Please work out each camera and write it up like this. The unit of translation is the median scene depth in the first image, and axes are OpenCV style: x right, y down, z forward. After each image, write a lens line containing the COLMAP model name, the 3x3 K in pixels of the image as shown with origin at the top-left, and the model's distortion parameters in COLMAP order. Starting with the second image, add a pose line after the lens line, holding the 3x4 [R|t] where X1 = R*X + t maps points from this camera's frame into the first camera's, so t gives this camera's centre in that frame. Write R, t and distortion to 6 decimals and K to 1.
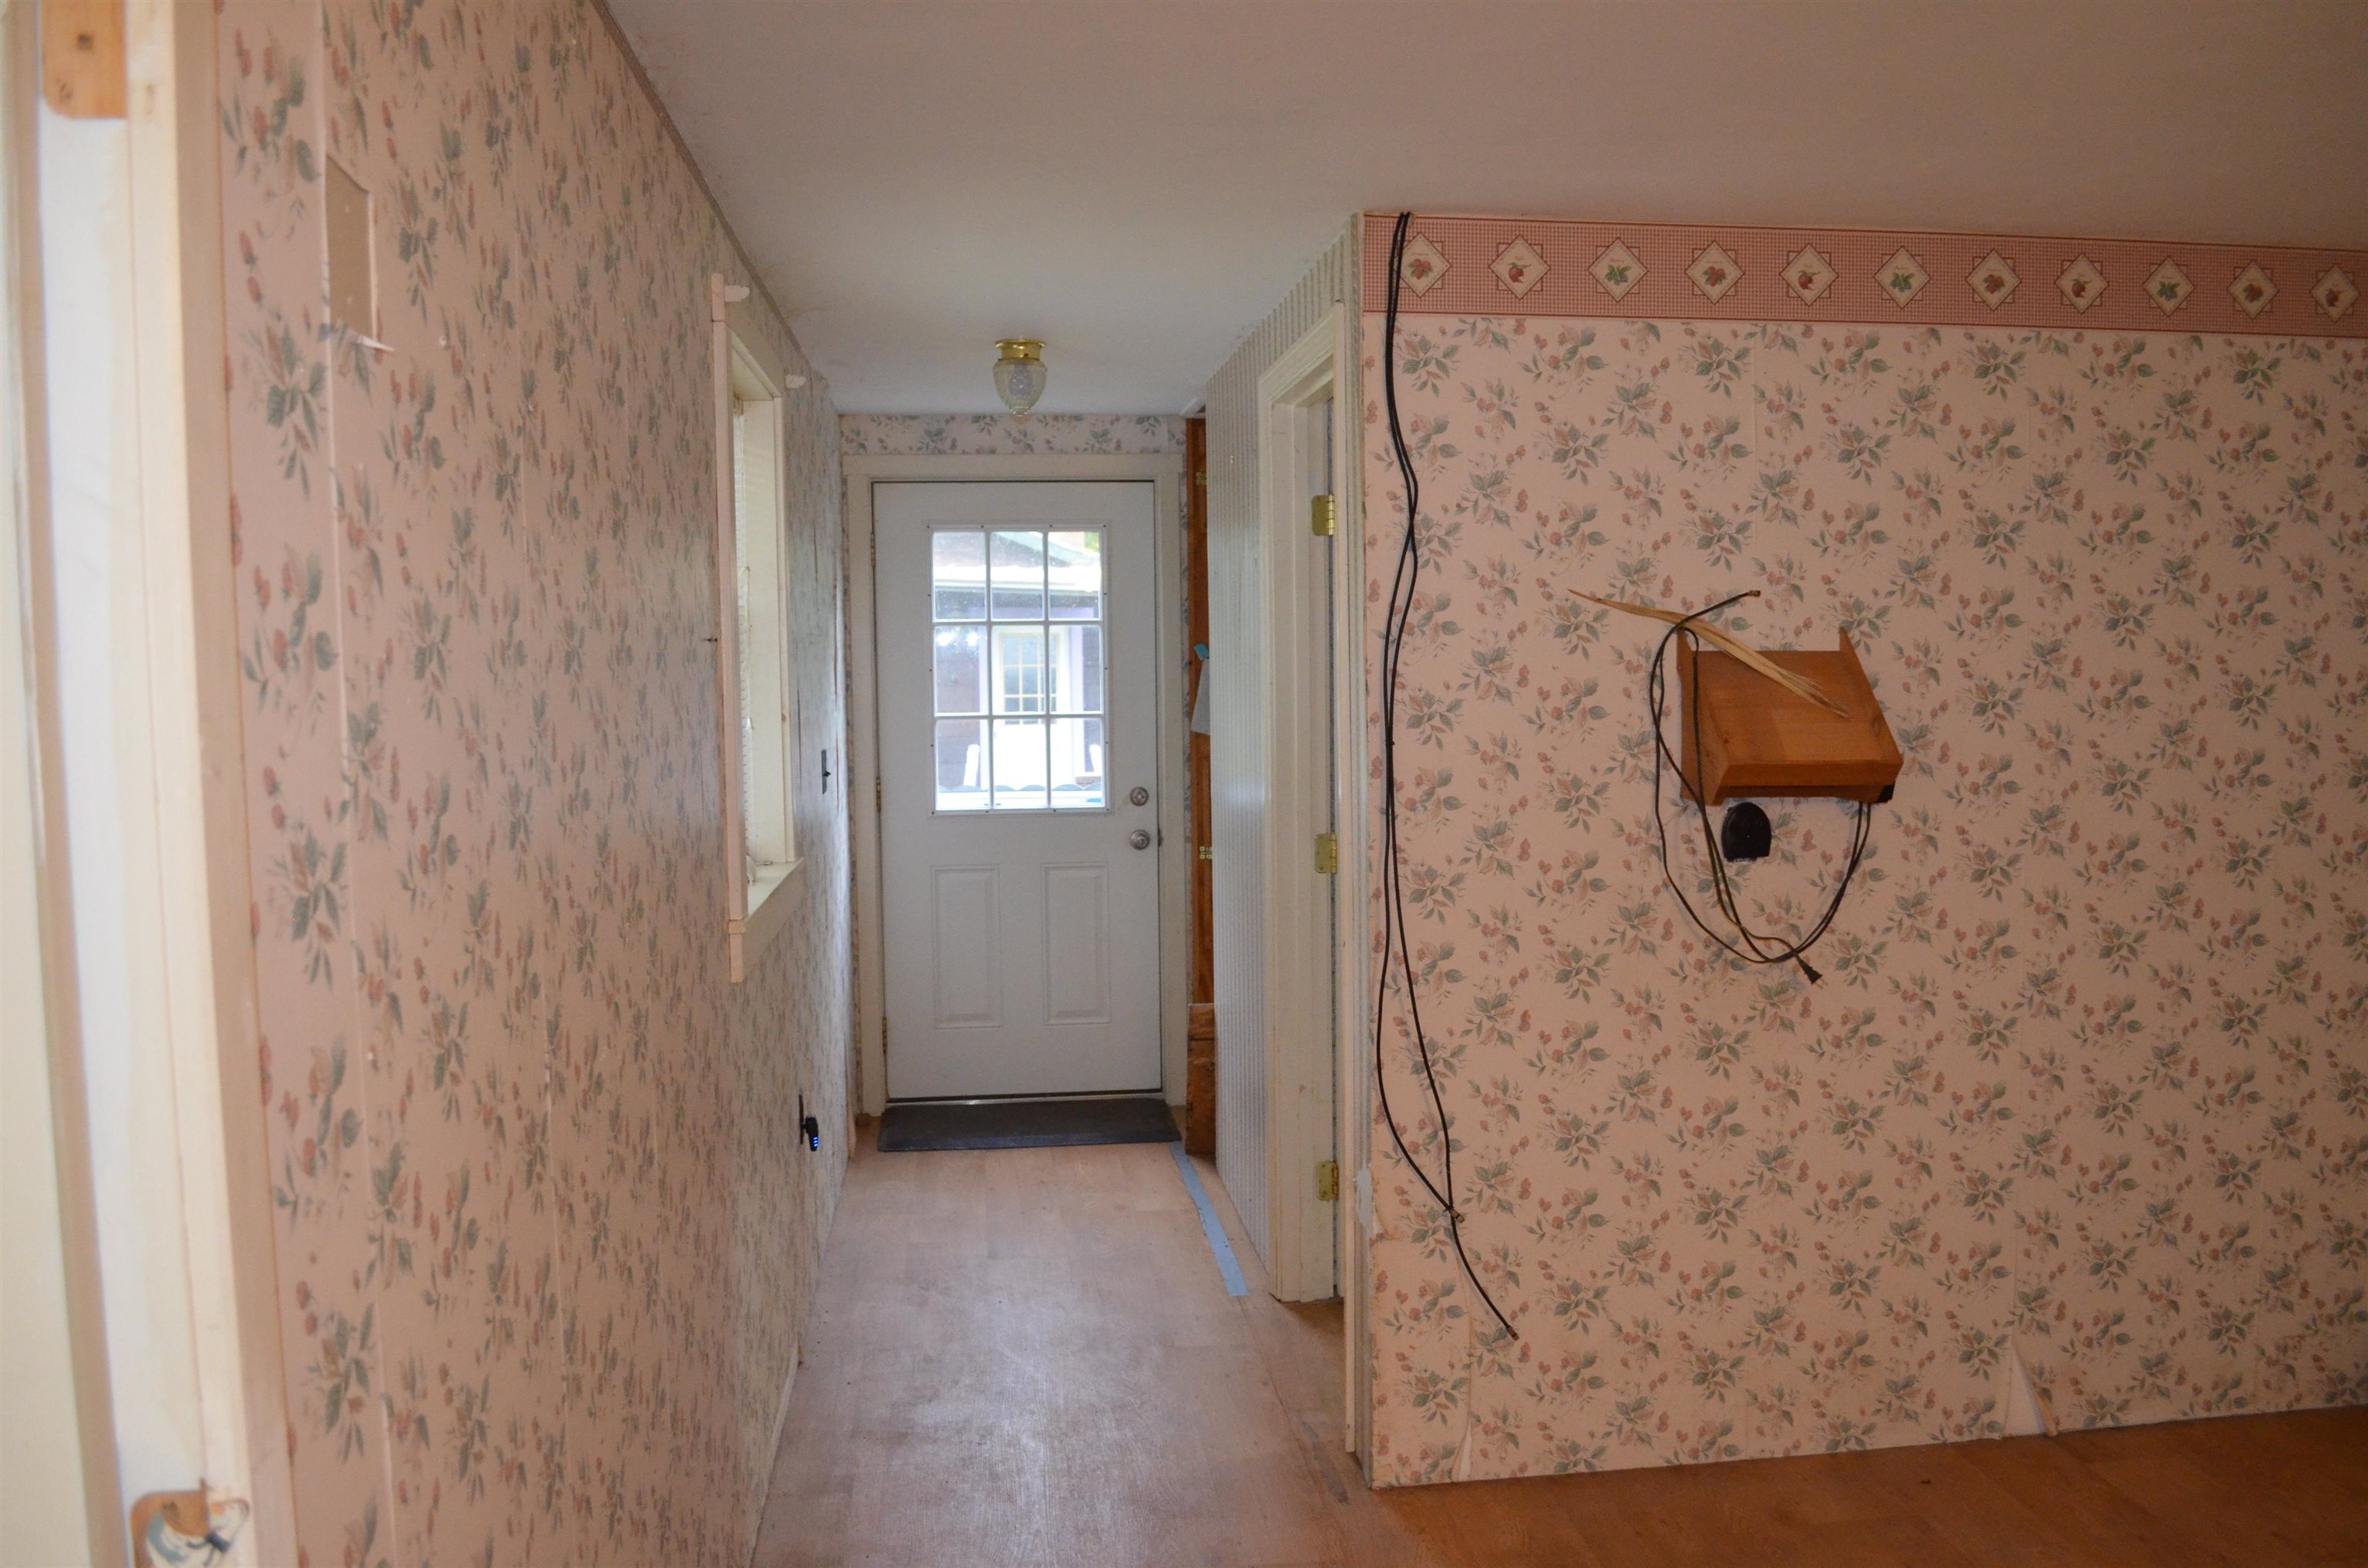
lens RADIAL K [[1952.5, 0, 1186.8], [0, 1952.5, 797.2], [0, 0, 1]] dist [-0.098518, 0.017839]
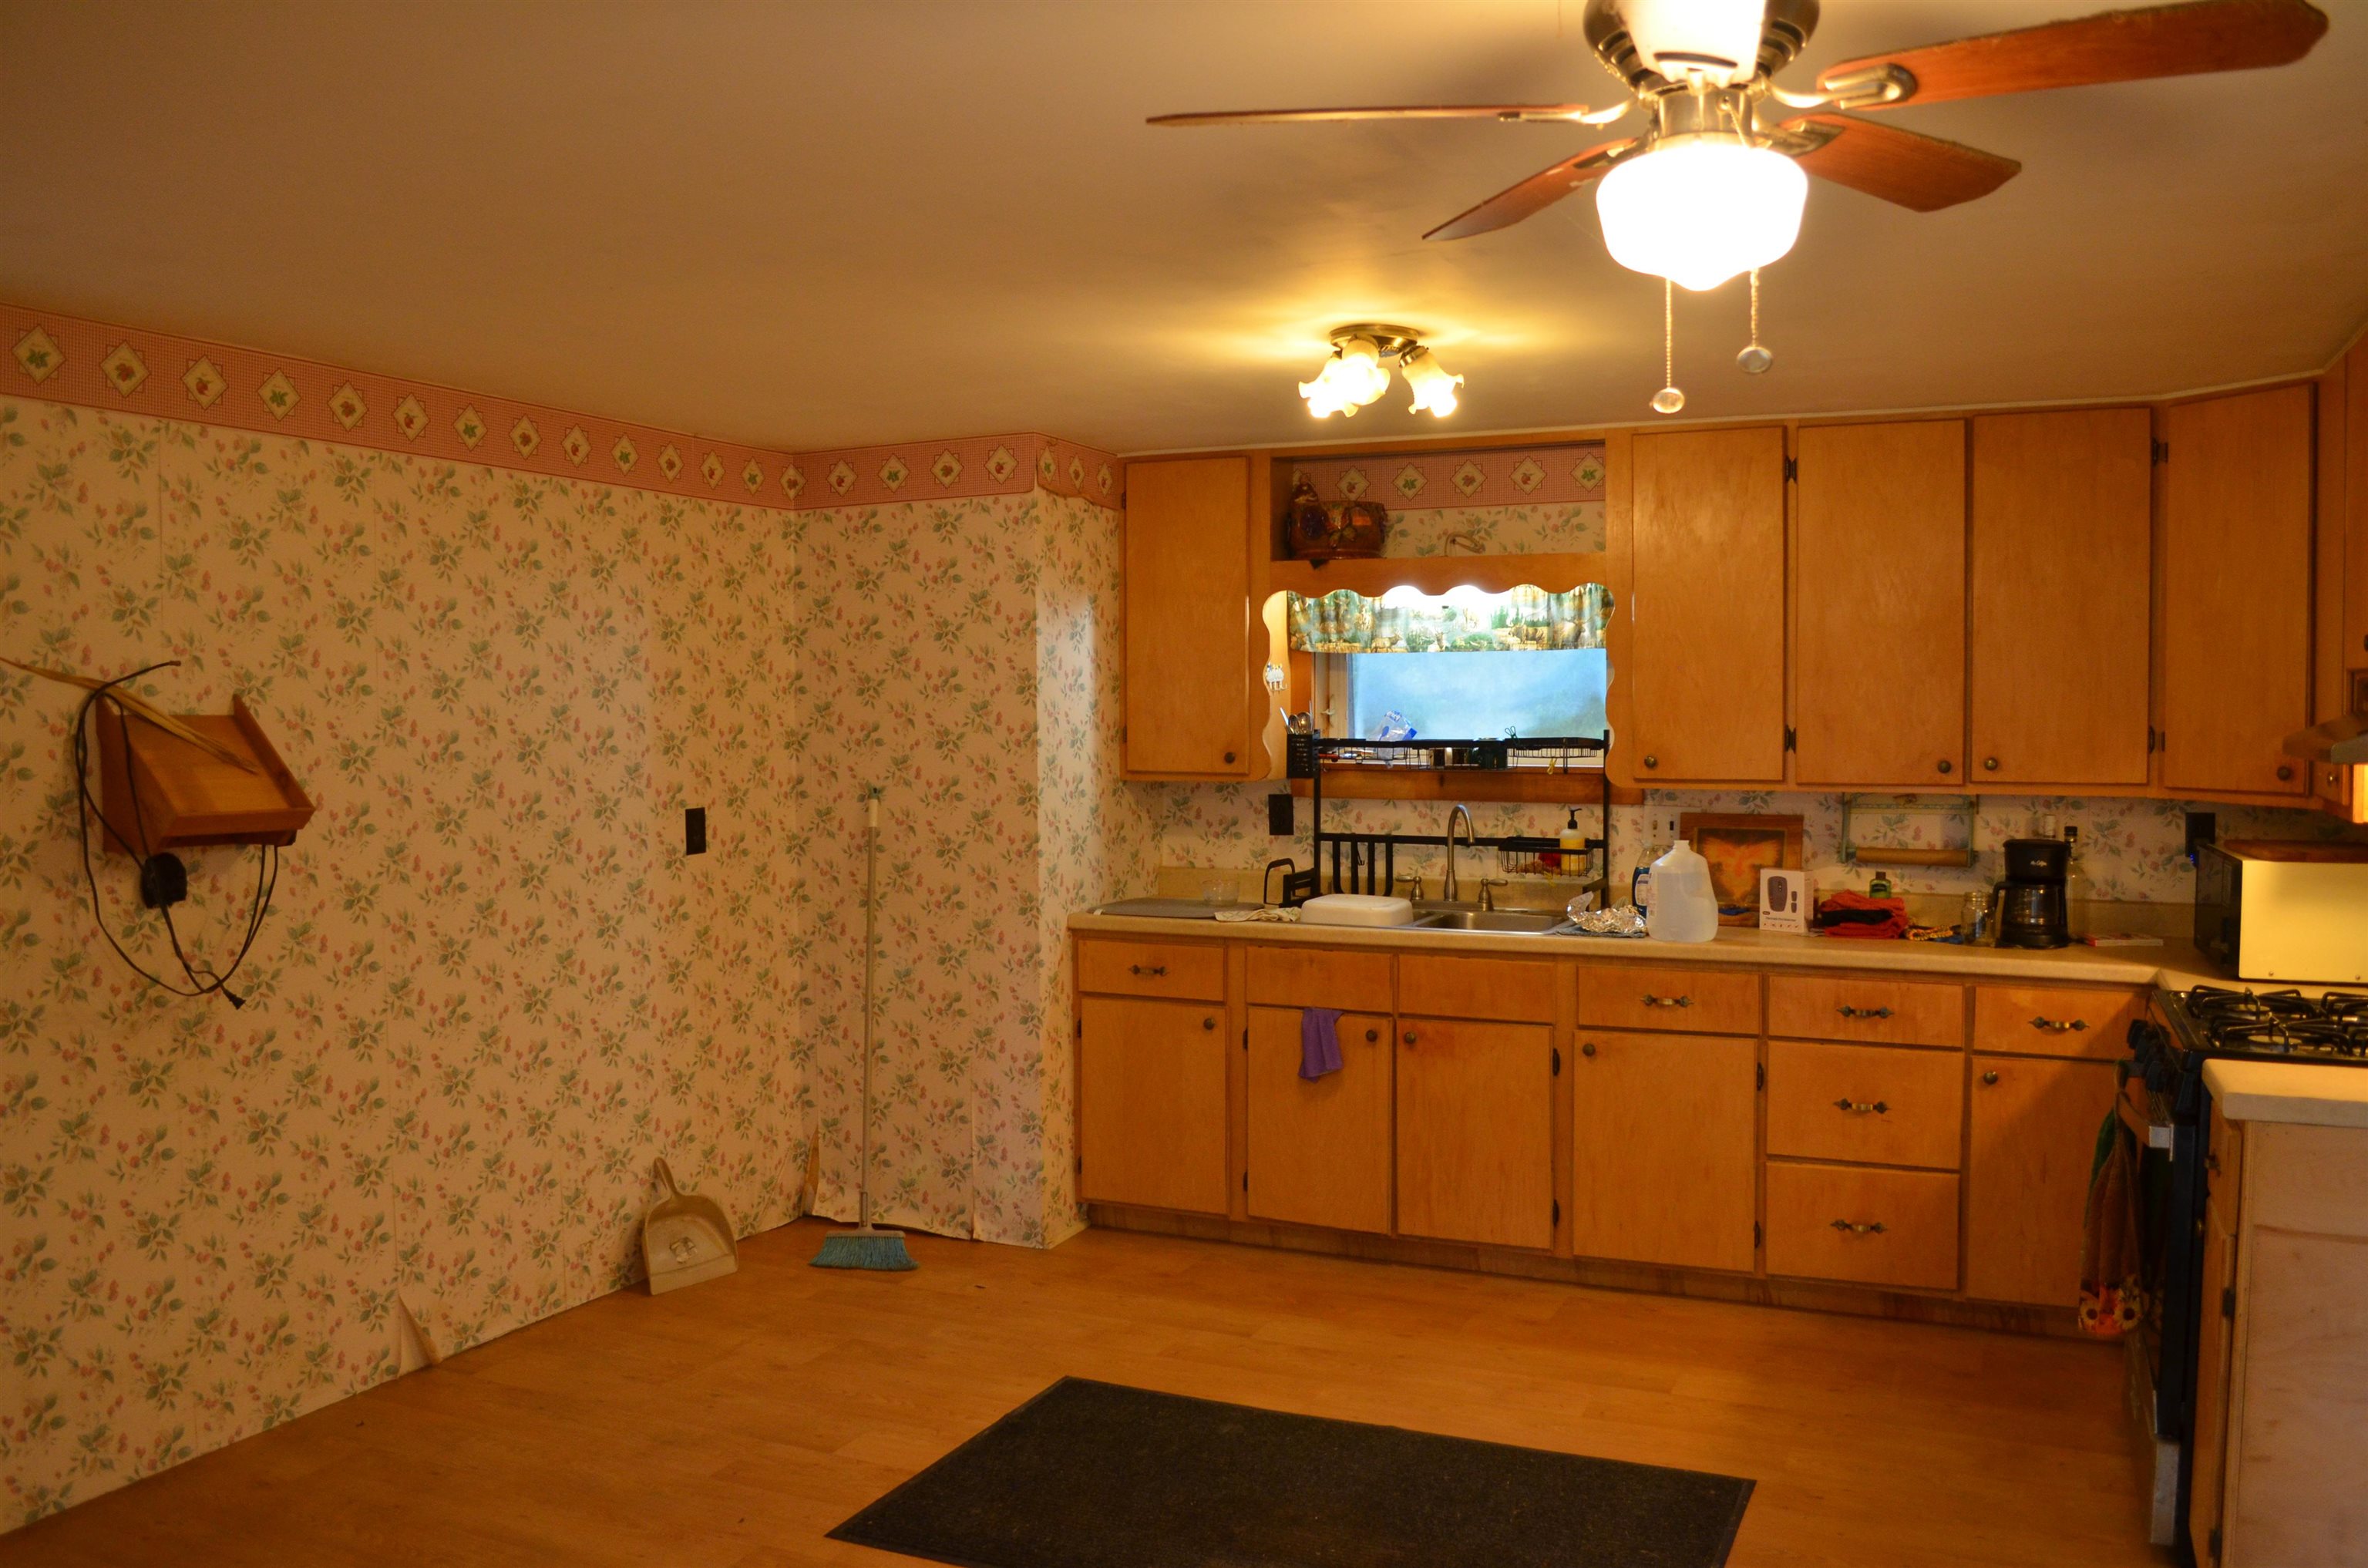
lens RADIAL K [[1952.5, 0, 1177.7], [0, 1952.5, 775.6], [0, 0, 1]] dist [-0.098518, 0.017839]
pose [[0.504551, -0.018604, 0.863182, -0.348706], [0.060625, 0.998063, -0.013925, 0.008832], [-0.861251, 0.059356, 0.504702, -0.041527]]
